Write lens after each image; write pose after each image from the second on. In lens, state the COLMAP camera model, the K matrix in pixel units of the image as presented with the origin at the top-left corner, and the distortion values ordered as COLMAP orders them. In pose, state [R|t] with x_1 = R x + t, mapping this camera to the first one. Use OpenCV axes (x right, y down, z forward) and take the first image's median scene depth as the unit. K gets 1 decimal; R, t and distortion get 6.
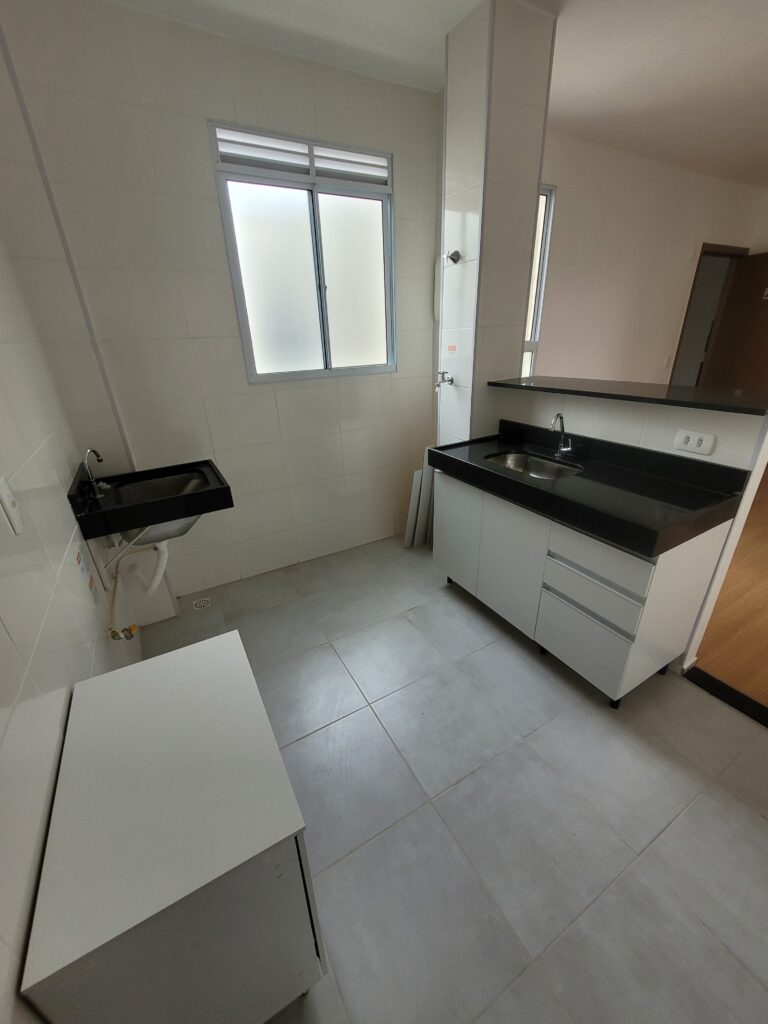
lens RADIAL K [[398.0, 0, 381.3], [0, 398.0, 513.6], [0, 0, 1]] dist [-0.002637, -0.000463]
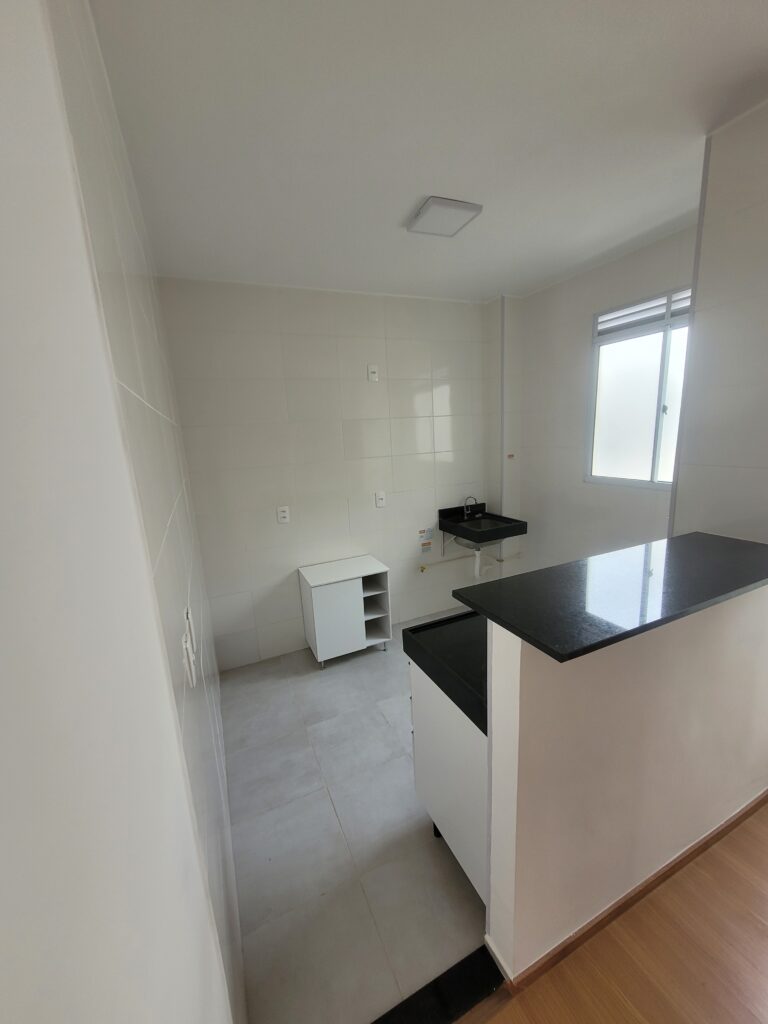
lens RADIAL K [[398.0, 0, 381.3], [0, 398.0, 513.6], [0, 0, 1]] dist [-0.002637, -0.000463]
pose [[-0.088419, 0.245826, -0.965273, 1.183646], [-0.358841, 0.896139, 0.261090, -0.391977], [0.929201, 0.369465, 0.008976, 0.481172]]
